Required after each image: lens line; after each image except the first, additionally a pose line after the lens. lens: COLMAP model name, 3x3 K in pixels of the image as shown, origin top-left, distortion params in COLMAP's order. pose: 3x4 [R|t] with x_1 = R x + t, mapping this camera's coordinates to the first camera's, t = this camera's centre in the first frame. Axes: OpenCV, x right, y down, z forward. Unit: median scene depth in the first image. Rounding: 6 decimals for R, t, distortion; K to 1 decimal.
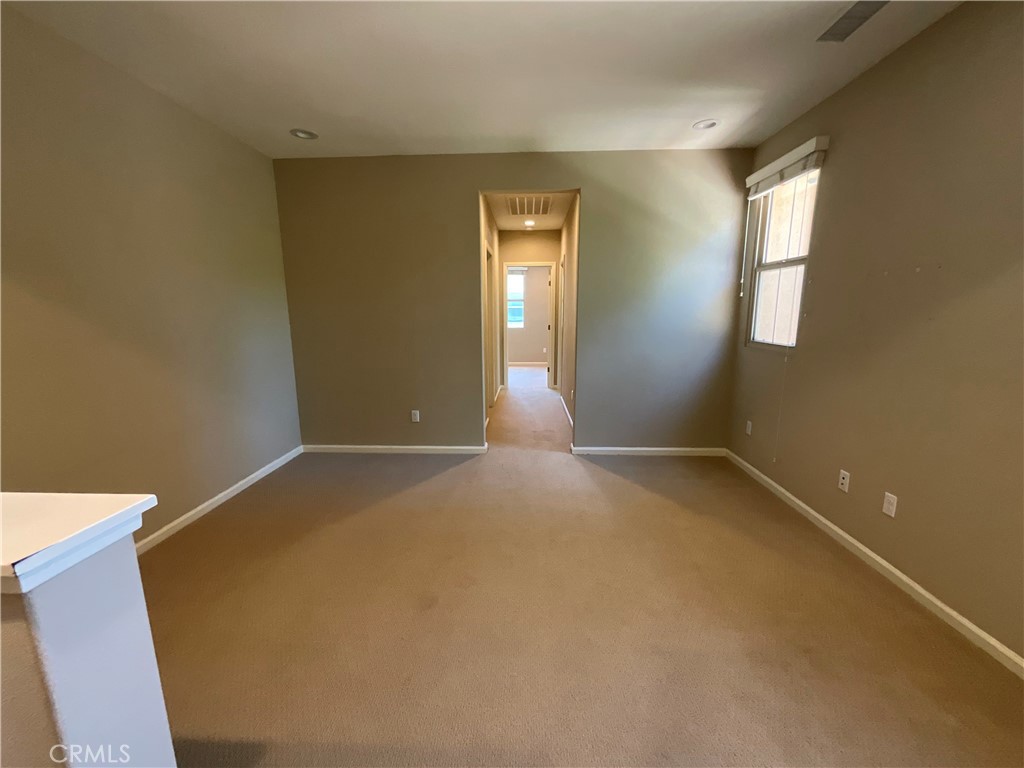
lens RADIAL K [[415.4, 0, 511.2], [0, 415.4, 386.8], [0, 0, 1]] dist [-0.001496, 0.000113]
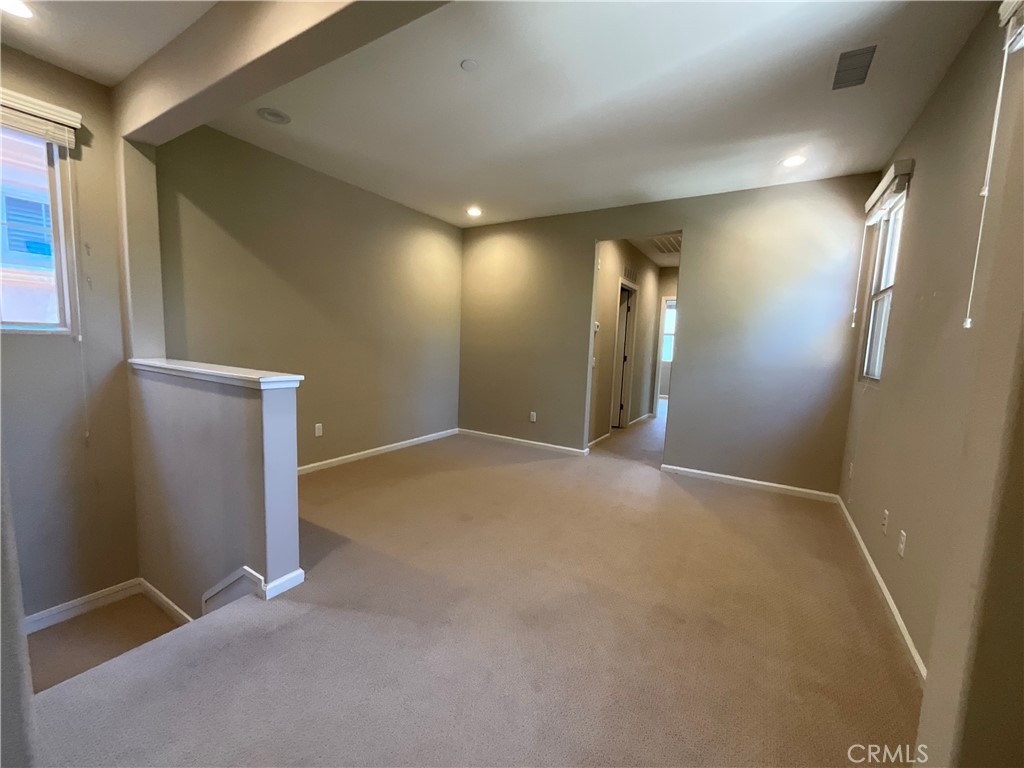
lens RADIAL K [[415.4, 0, 511.2], [0, 415.4, 386.8], [0, 0, 1]] dist [-0.001496, 0.000113]
pose [[0.873223, 0.088897, -0.479144, 0.322354], [-0.129805, 0.990129, -0.052862, 0.058731], [0.469715, 0.108355, 0.876143, -0.146157]]
